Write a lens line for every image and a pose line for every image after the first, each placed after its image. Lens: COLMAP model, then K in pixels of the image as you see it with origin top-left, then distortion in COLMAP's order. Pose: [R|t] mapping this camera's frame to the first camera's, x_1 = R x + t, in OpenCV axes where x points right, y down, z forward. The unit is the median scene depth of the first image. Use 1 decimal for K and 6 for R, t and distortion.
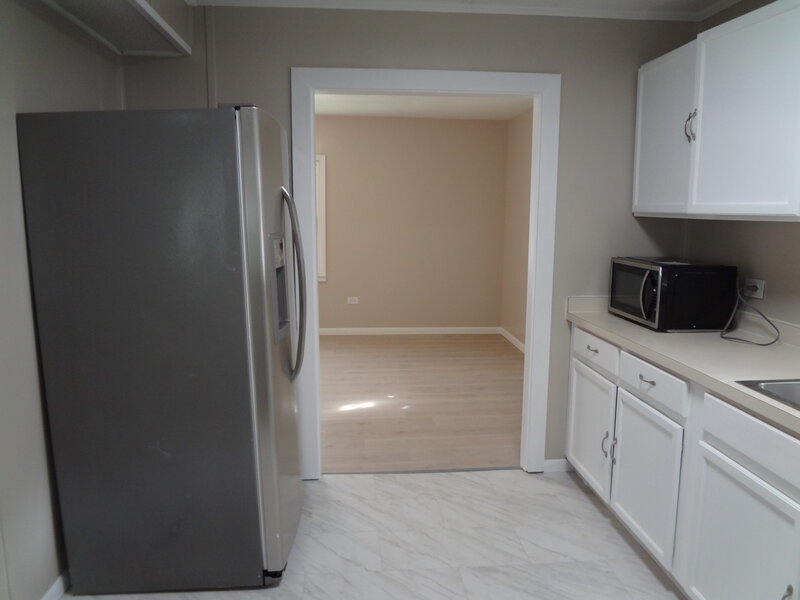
lens RADIAL K [[598.3, 0, 395.5], [0, 598.3, 297.9], [0, 0, 1]] dist [-0.050083, 0.009126]
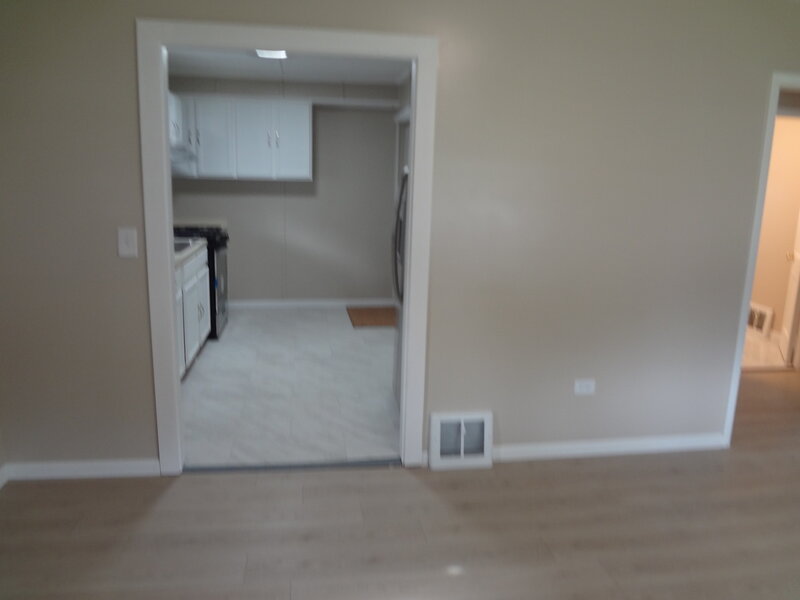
lens RADIAL K [[598.3, 0, 395.5], [0, 598.3, 297.9], [0, 0, 1]] dist [-0.050083, 0.009126]
pose [[-0.998120, -0.013907, -0.059685, -0.039702], [-0.033323, 0.940515, 0.338114, -0.207953], [0.051433, 0.339468, -0.939211, 1.347269]]
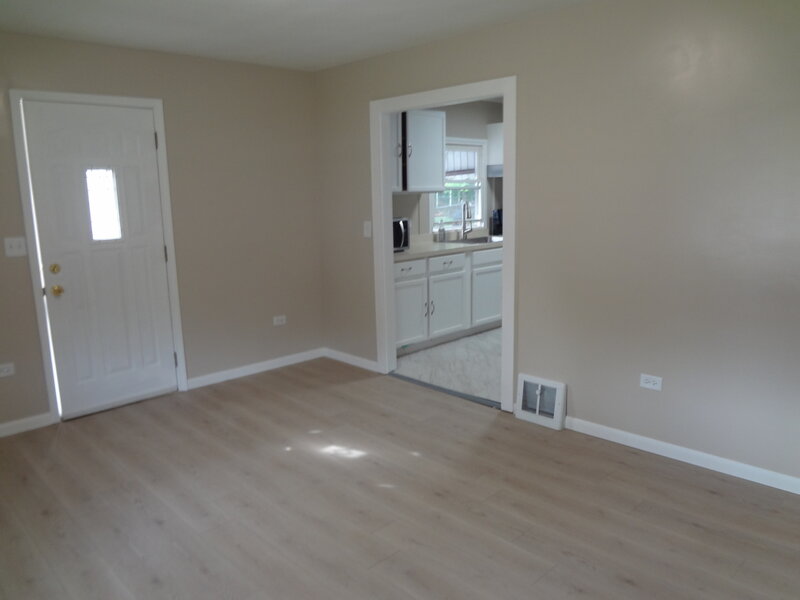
lens RADIAL K [[598.3, 0, 395.5], [0, 598.3, 297.9], [0, 0, 1]] dist [-0.050083, 0.009126]
pose [[-0.623321, -0.124068, 0.772061, -0.675429], [0.137610, 0.954521, 0.264488, -0.202518], [-0.769762, 0.271104, -0.577900, 1.348309]]
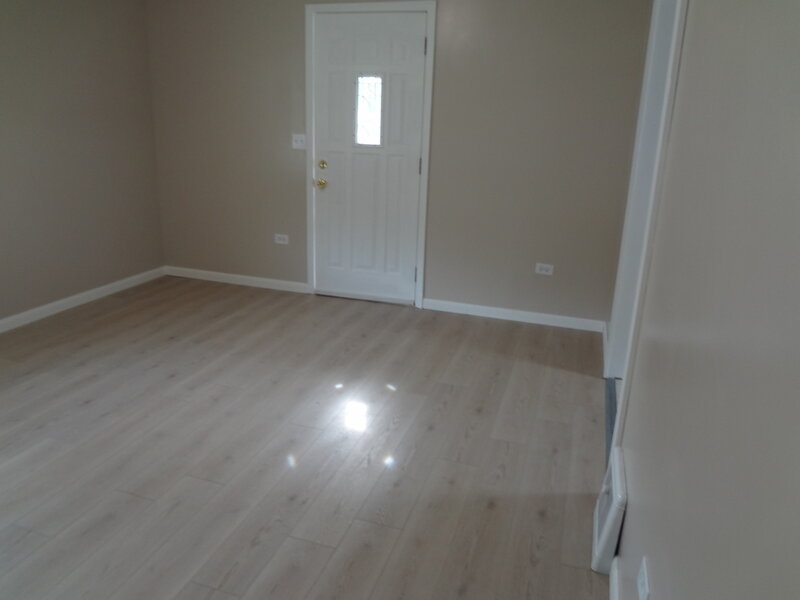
lens RADIAL K [[598.3, 0, 395.5], [0, 598.3, 297.9], [0, 0, 1]] dist [-0.050083, 0.009126]
pose [[0.391655, -0.256210, 0.883721, -0.595694], [0.101811, 0.966619, 0.235122, -0.090993], [-0.914462, -0.002115, 0.404666, 0.703173]]
